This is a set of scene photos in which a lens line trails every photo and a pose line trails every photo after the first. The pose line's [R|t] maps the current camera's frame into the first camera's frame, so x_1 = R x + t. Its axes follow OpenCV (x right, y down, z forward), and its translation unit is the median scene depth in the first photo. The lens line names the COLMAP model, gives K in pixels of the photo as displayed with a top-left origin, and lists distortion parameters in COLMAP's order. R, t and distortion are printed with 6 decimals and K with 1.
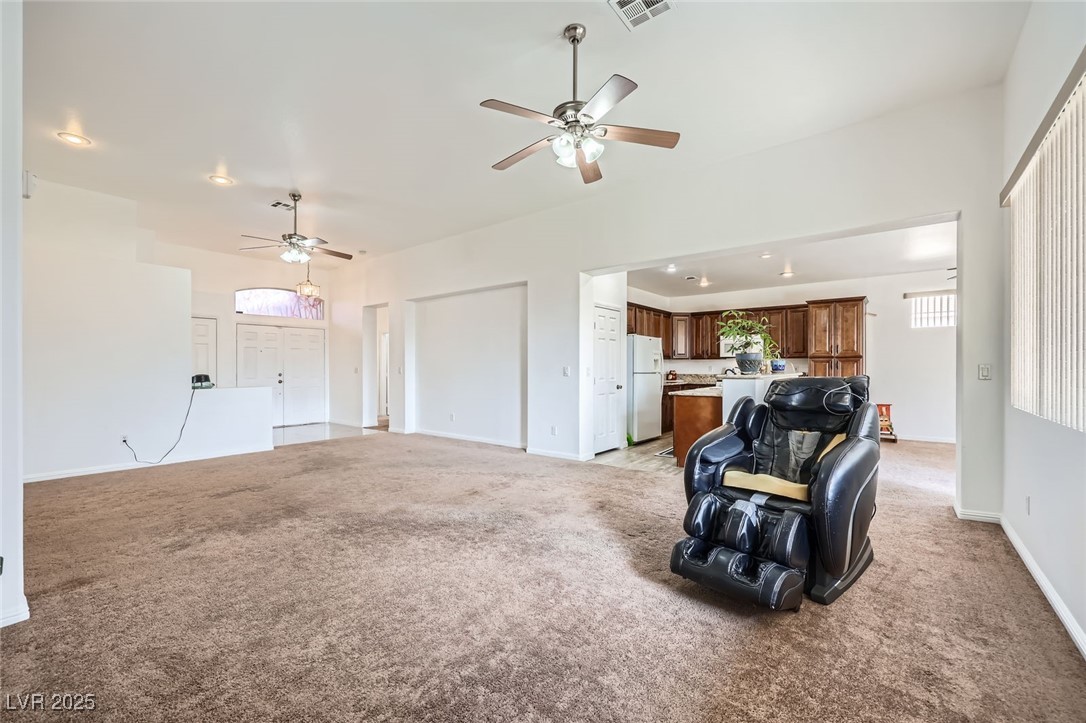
lens RADIAL K [[444.6, 0, 541.5], [0, 444.6, 365.6], [0, 0, 1]] dist [-0.005923, 0.000438]
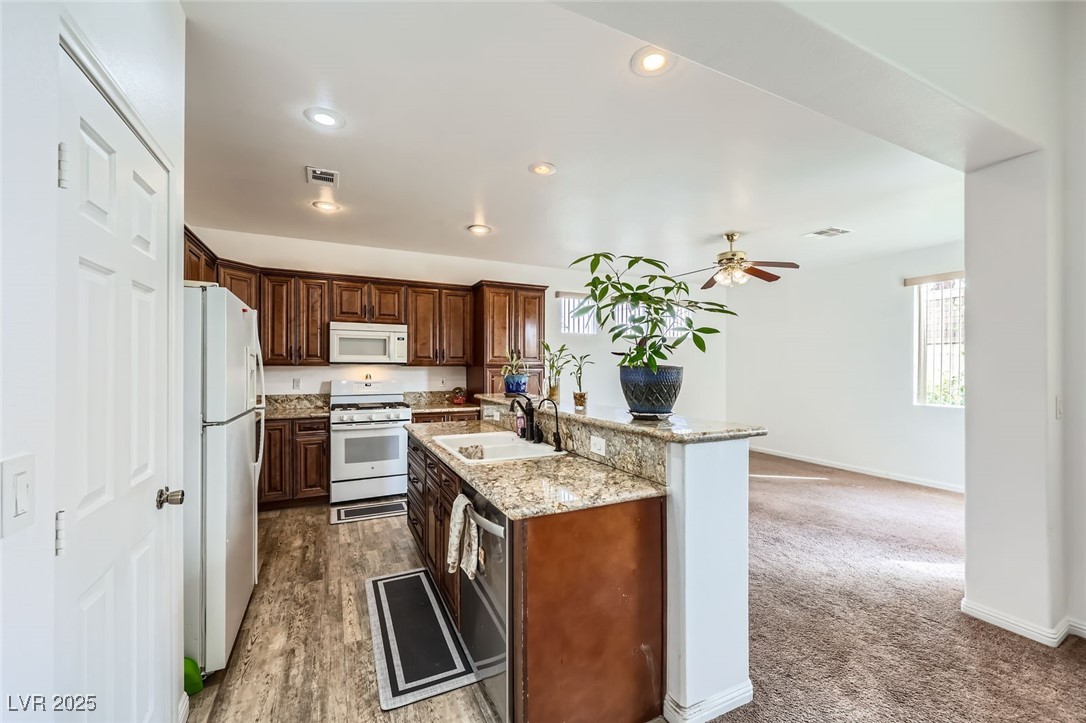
lens RADIAL K [[444.6, 0, 549.0], [0, 444.6, 365.2], [0, 0, 1]] dist [-0.005923, 0.000438]
pose [[0.408147, 0.005371, 0.912900, 0.073010], [-0.008340, 0.999963, -0.002155, -0.036782], [-0.912878, -0.006734, 0.408177, 1.197070]]
